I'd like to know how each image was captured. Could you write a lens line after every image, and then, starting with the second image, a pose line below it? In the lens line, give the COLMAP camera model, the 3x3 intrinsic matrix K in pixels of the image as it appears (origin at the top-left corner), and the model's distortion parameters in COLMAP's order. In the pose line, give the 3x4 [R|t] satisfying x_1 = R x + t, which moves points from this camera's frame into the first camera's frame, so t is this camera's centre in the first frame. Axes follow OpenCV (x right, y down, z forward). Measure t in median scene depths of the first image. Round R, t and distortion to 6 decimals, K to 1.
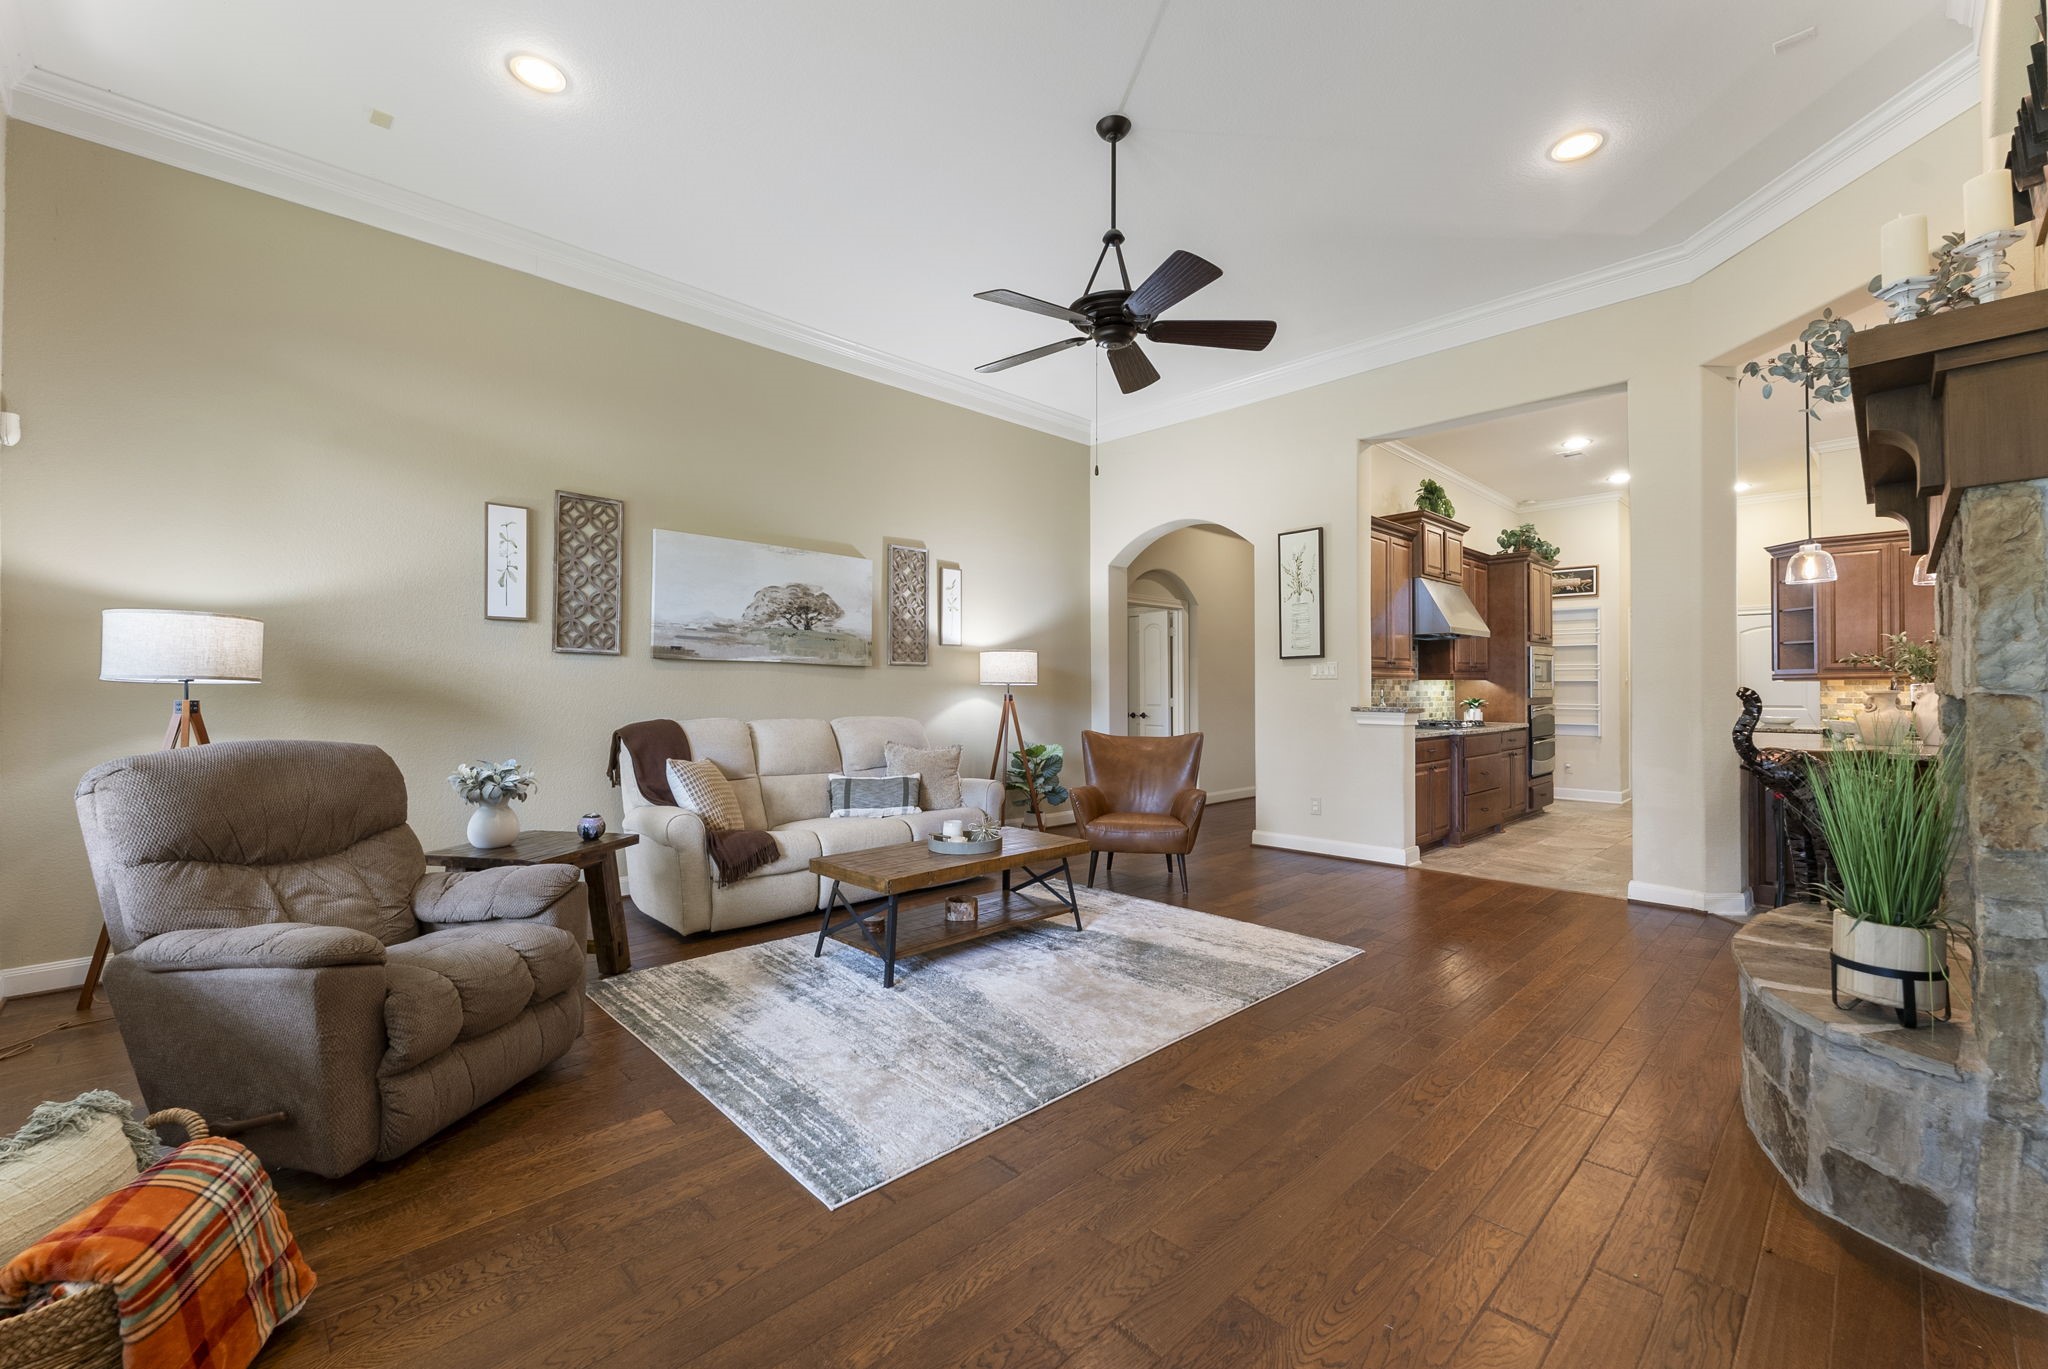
lens RADIAL K [[832.0, 0, 1024.2], [0, 832.0, 671.0], [0, 0, 1]] dist [0.001415, 0.000291]
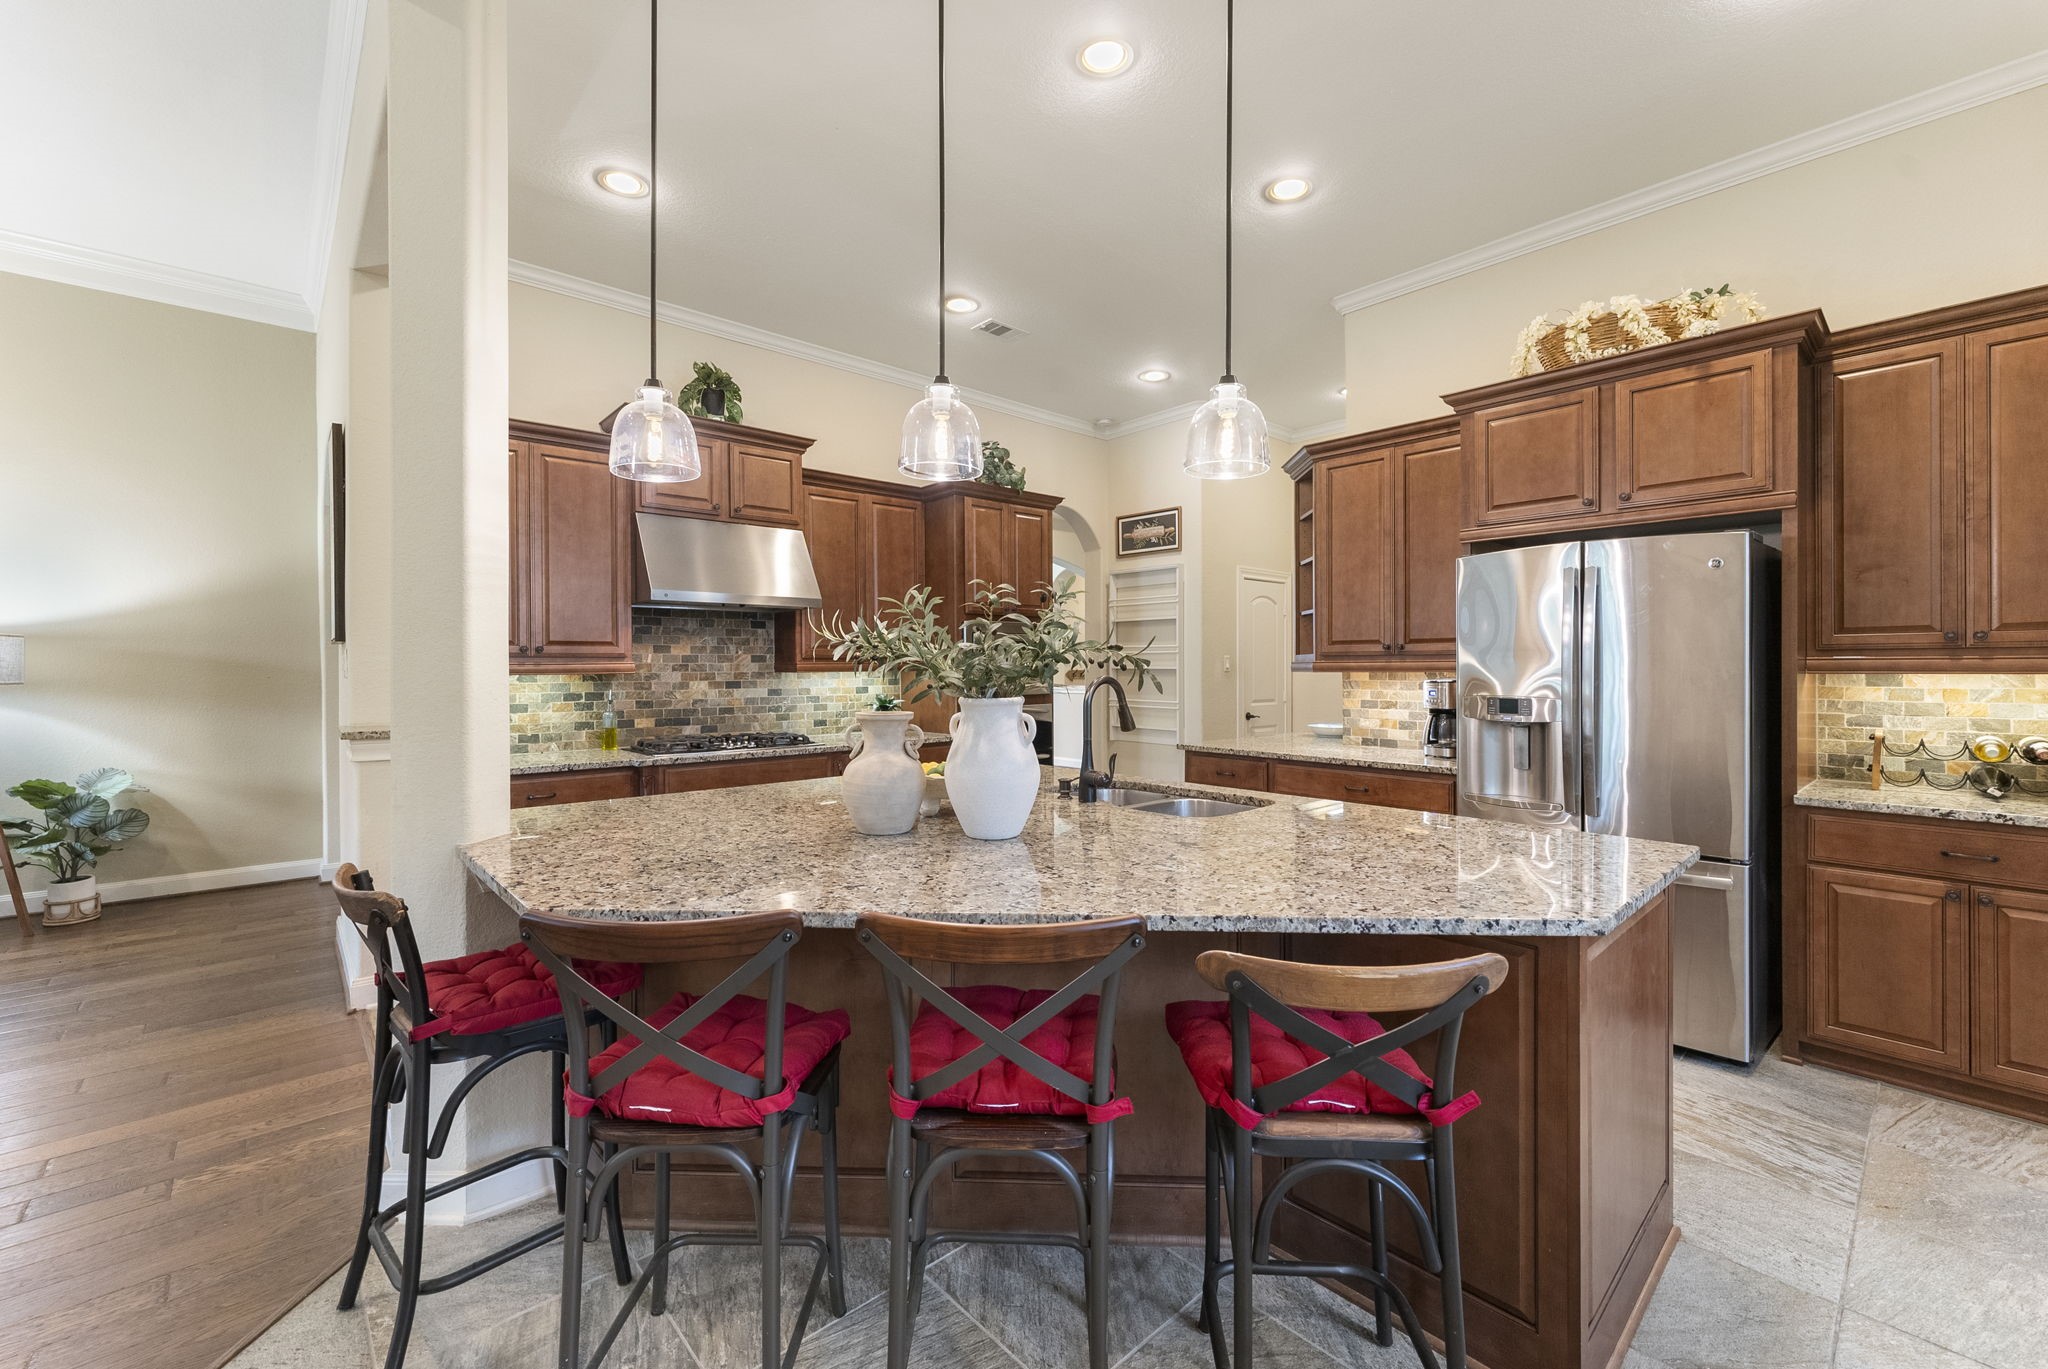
lens RADIAL K [[832.0, 0, 1024.2], [0, 832.0, 671.0], [0, 0, 1]] dist [0.001415, 0.000291]
pose [[0.999390, -0.003270, -0.034782, 0.671785], [0.004084, 0.999719, 0.023337, -0.004416], [0.034696, -0.023465, 0.999122, 0.325019]]
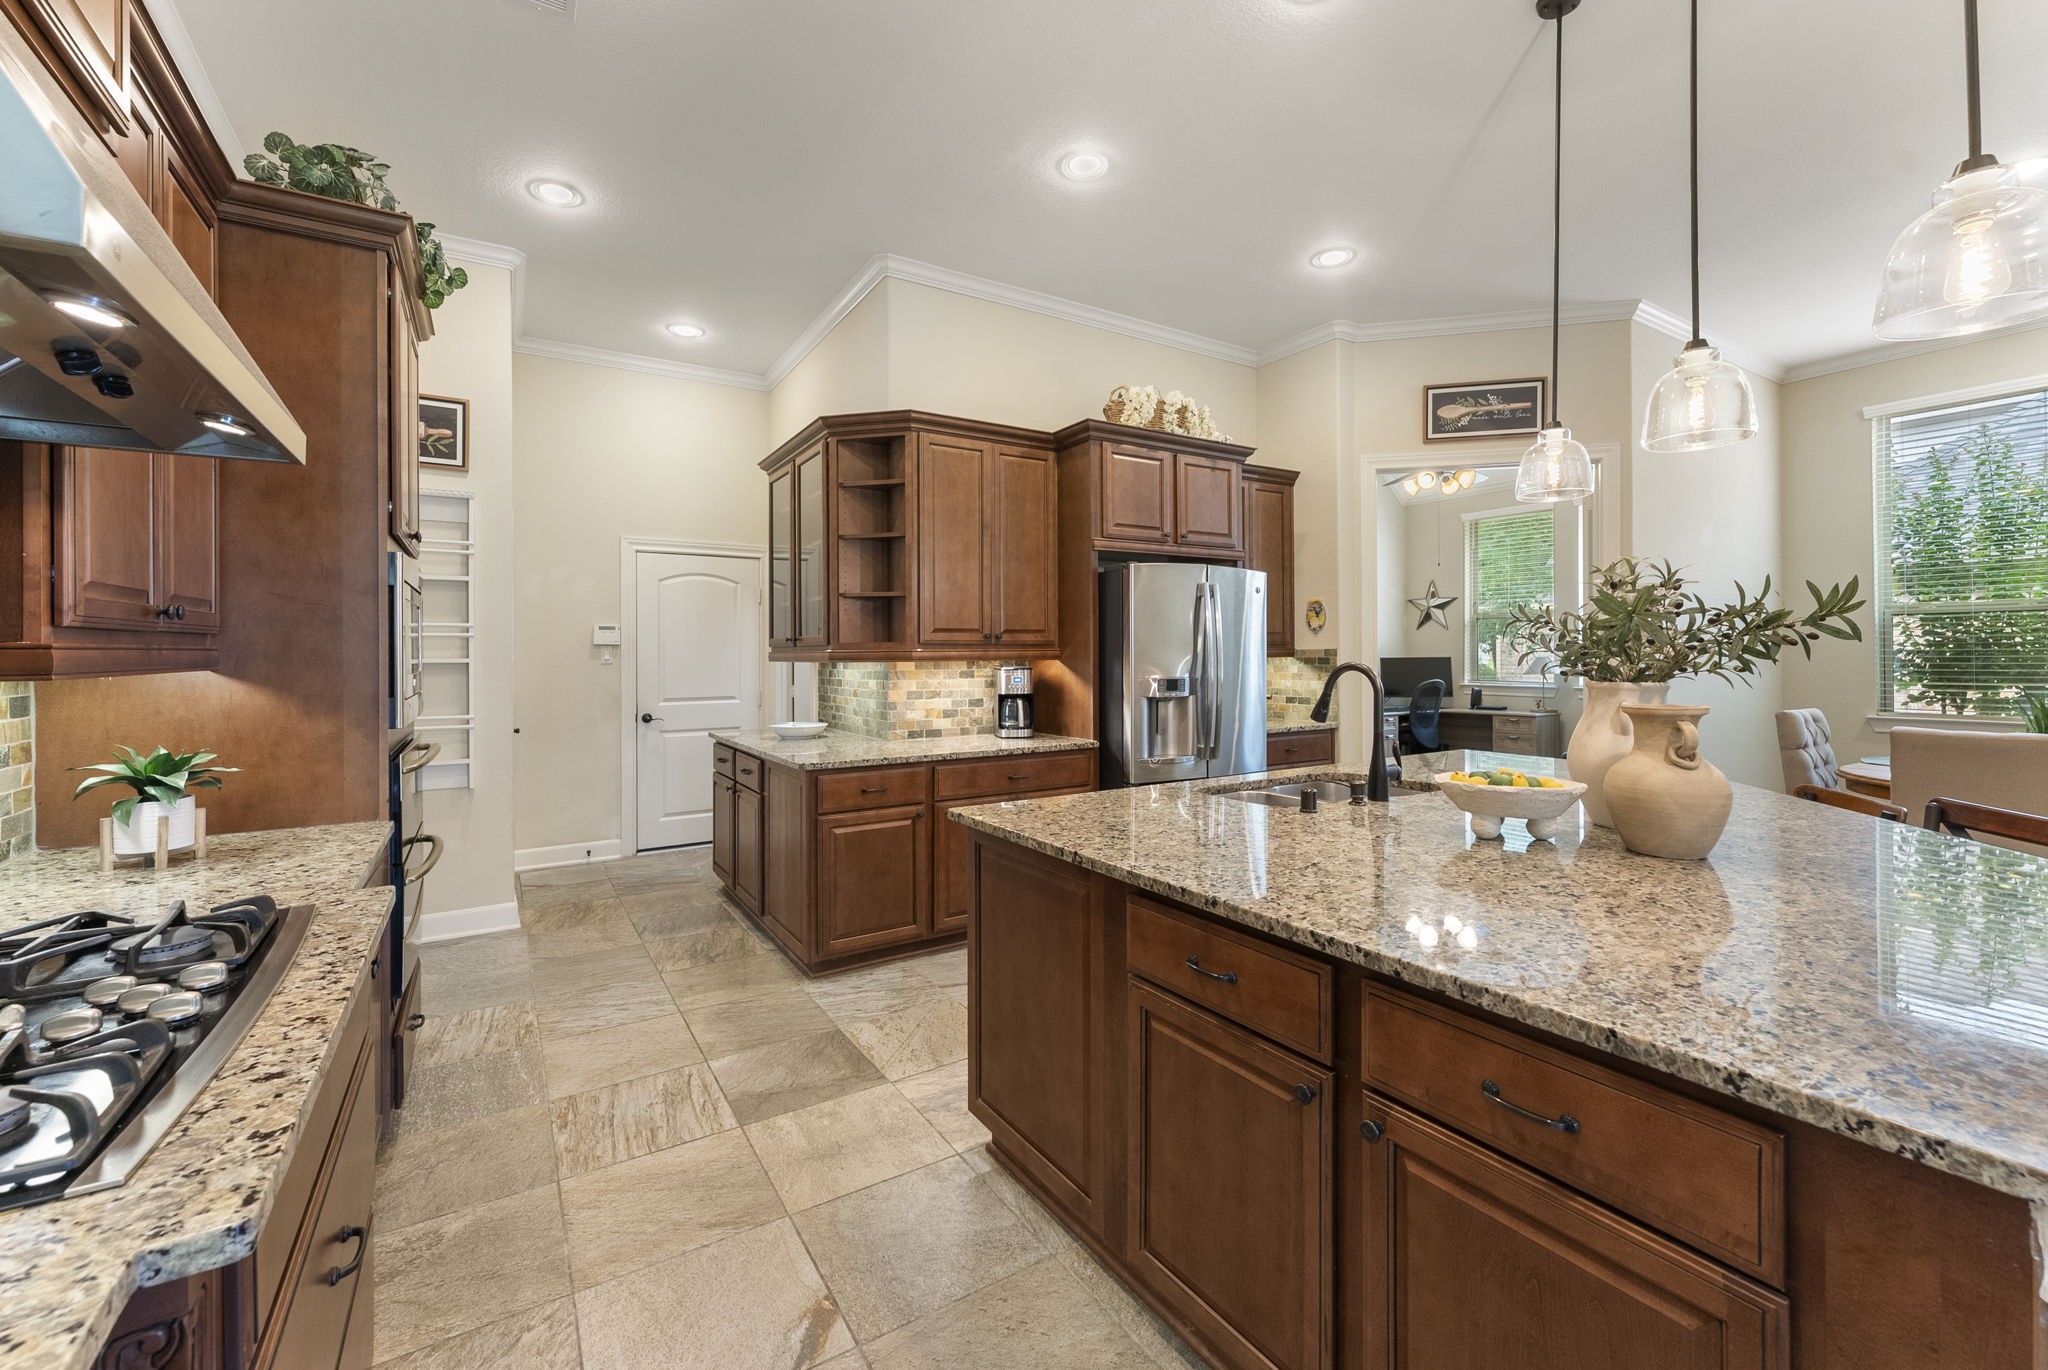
lens RADIAL K [[832.0, 0, 1024.2], [0, 832.0, 671.5], [0, 0, 1]] dist [0.001415, 0.000291]
pose [[0.197132, -0.021895, 0.980132, 0.364178], [-0.010565, 0.999645, 0.024456, 0.002758], [-0.980320, -0.015177, 0.196831, 0.723687]]
